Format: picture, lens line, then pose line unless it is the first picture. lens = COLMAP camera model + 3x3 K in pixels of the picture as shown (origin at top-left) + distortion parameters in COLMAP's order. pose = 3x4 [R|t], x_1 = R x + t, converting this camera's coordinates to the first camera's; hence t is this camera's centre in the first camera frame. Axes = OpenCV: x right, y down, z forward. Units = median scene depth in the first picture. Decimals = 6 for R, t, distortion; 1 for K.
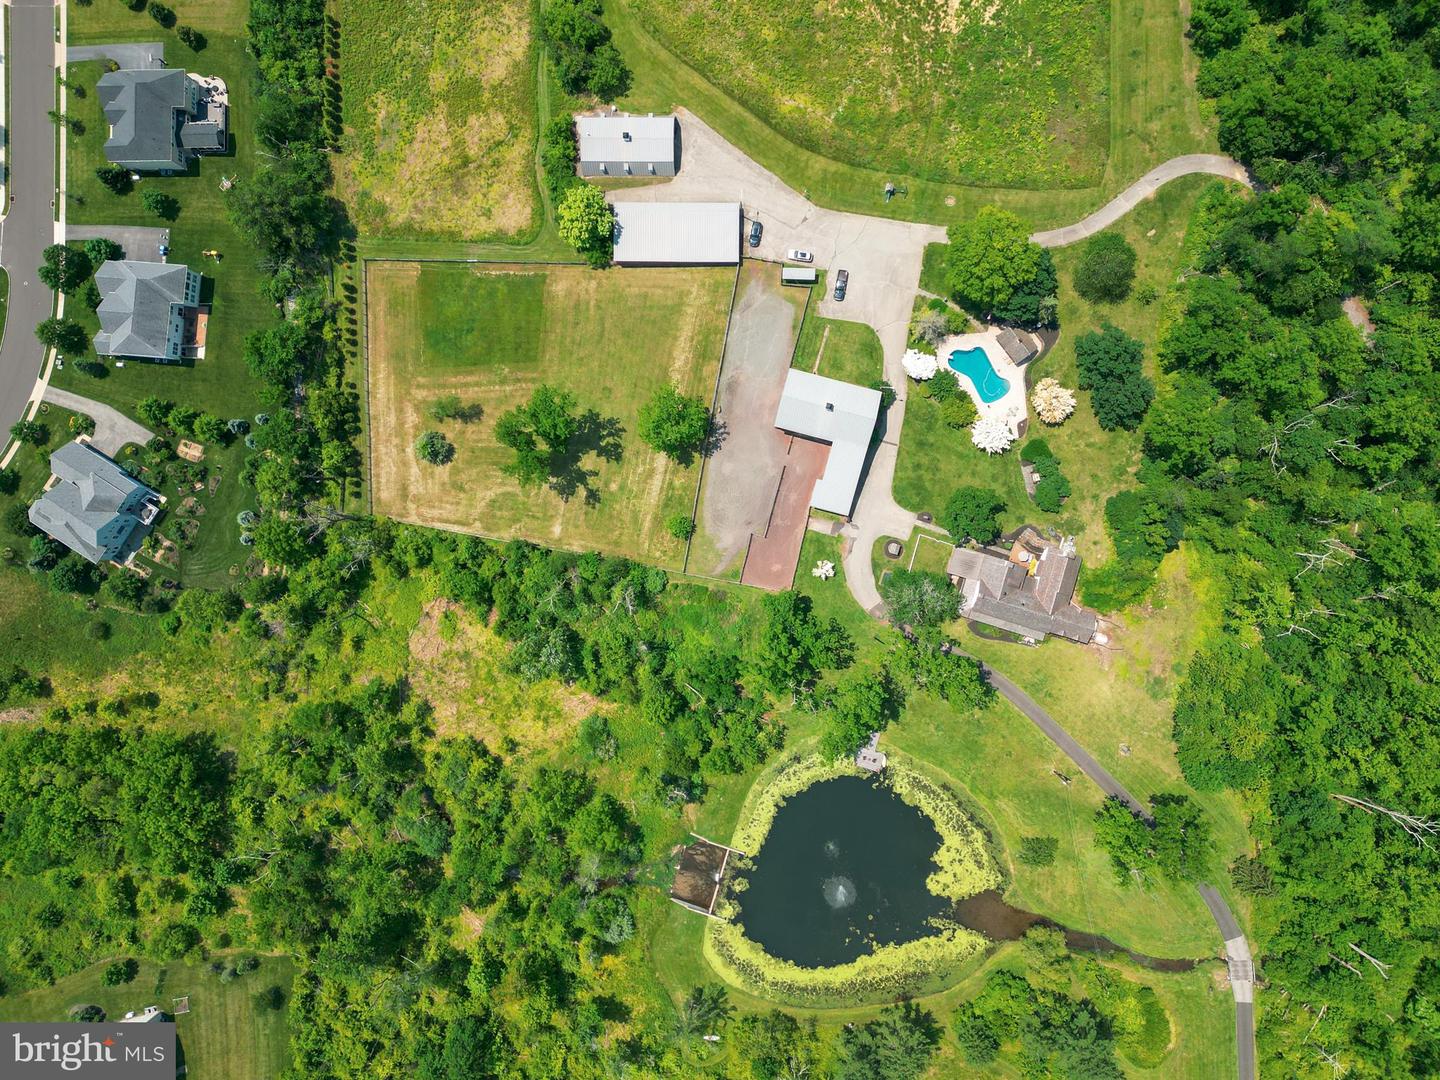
lens RADIAL K [[1040.7, 0, 742.3], [0, 1040.7, 455.6], [0, 0, 1]] dist [0.052774, -0.031337]
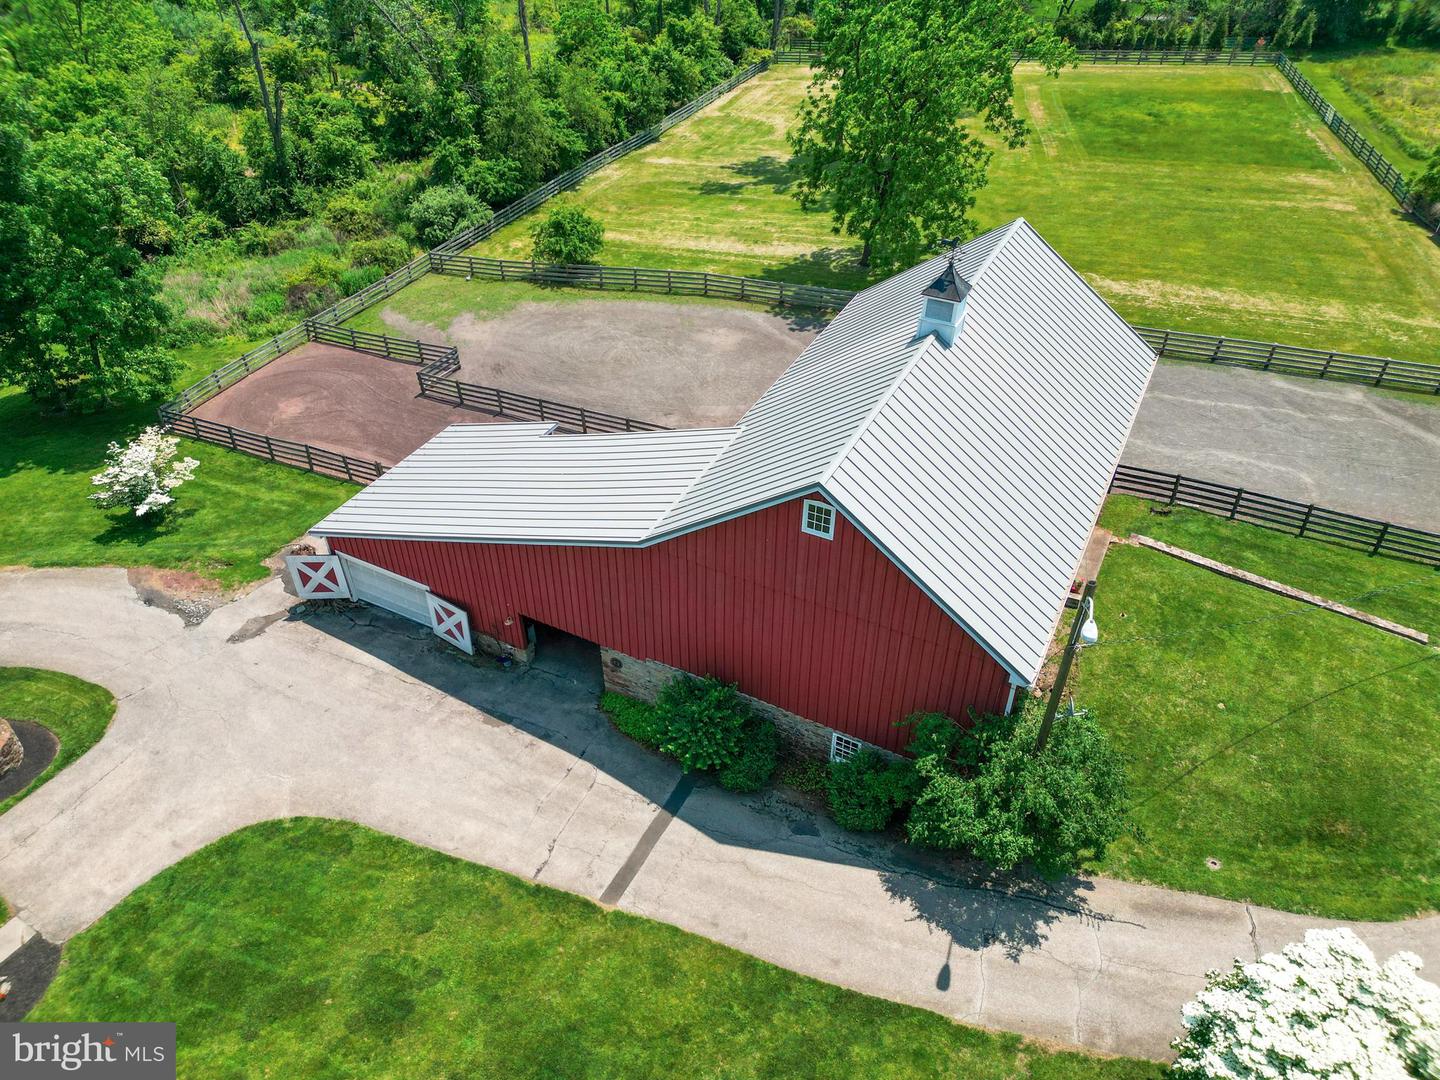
lens RADIAL K [[1001.8, 0, 715.2], [0, 1001.8, 534.7], [0, 0, 1]] dist [0.072002, -0.066361]
pose [[-0.216316, 0.626172, -0.749077, 0.214423], [-0.974531, -0.092013, 0.204505, -0.045831], [0.059131, 0.774237, 0.630128, 0.879405]]
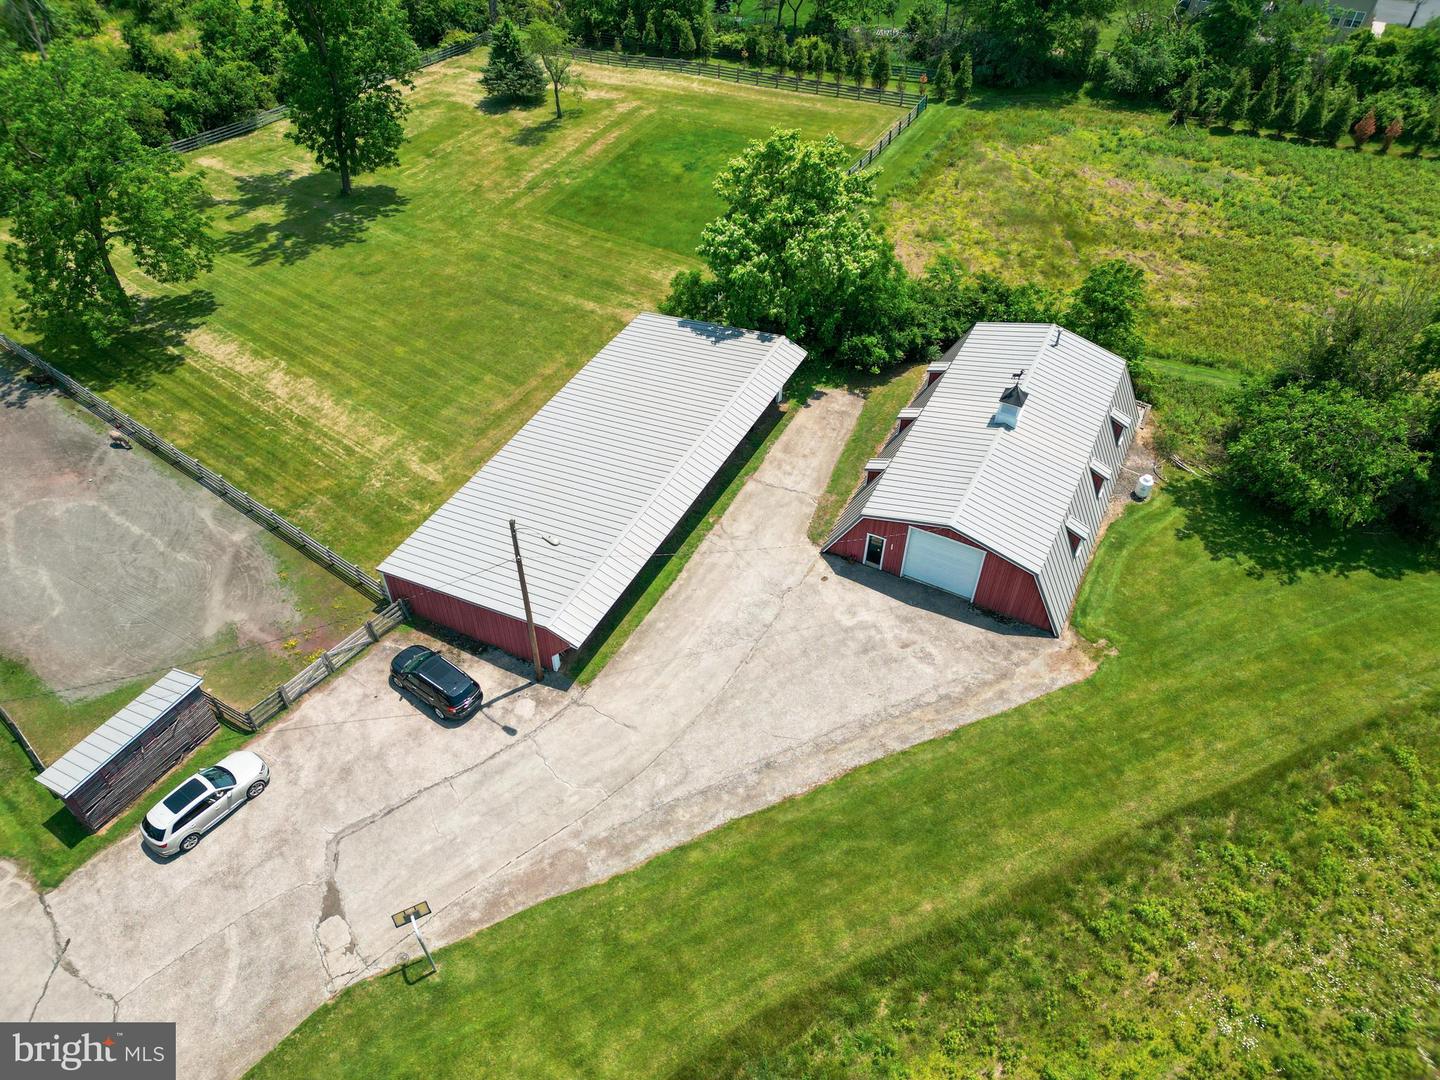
lens RADIAL K [[1001.8, 0, 716.3], [0, 1001.8, 528.5], [0, 0, 1]] dist [0.072002, -0.066361]
pose [[-0.456245, 0.648223, -0.609629, 0.096897], [-0.887581, -0.282571, 0.363804, -0.337281], [0.063563, 0.707079, 0.704272, 0.829550]]
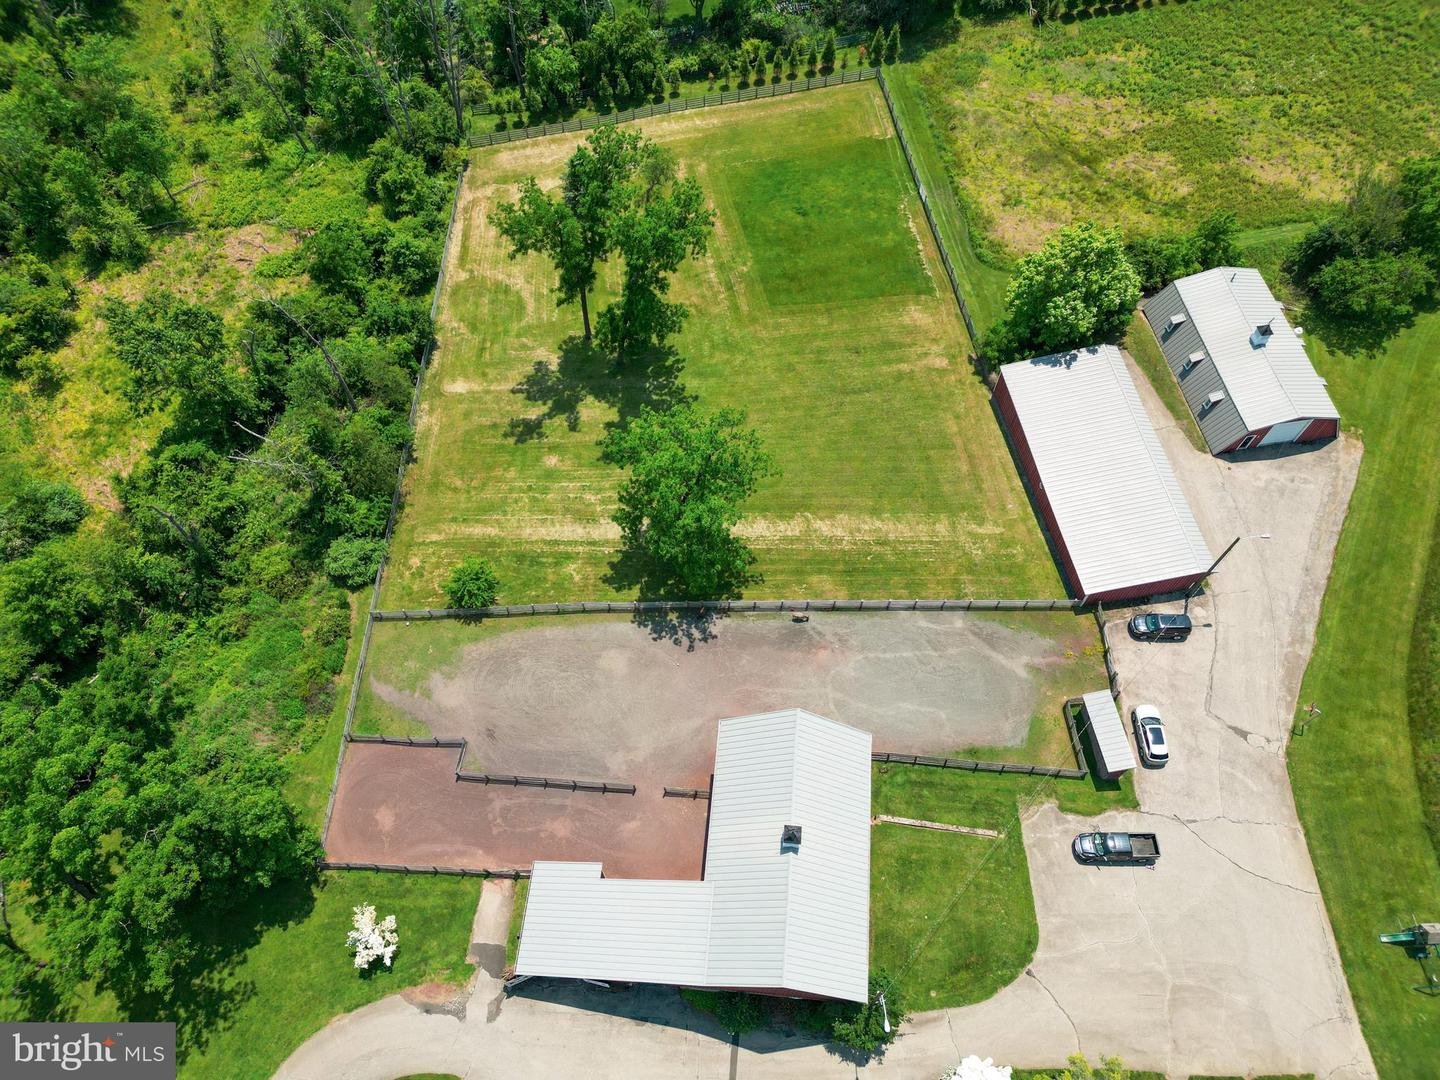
lens RADIAL K [[1001.8, 0, 713.2], [0, 1001.8, 531.3], [0, 0, 1]] dist [0.072002, -0.066361]
pose [[0.166995, 0.871050, -0.461935, 0.140476], [-0.984309, 0.174373, -0.027031, -0.027995], [0.057004, 0.459201, 0.886502, 0.606052]]
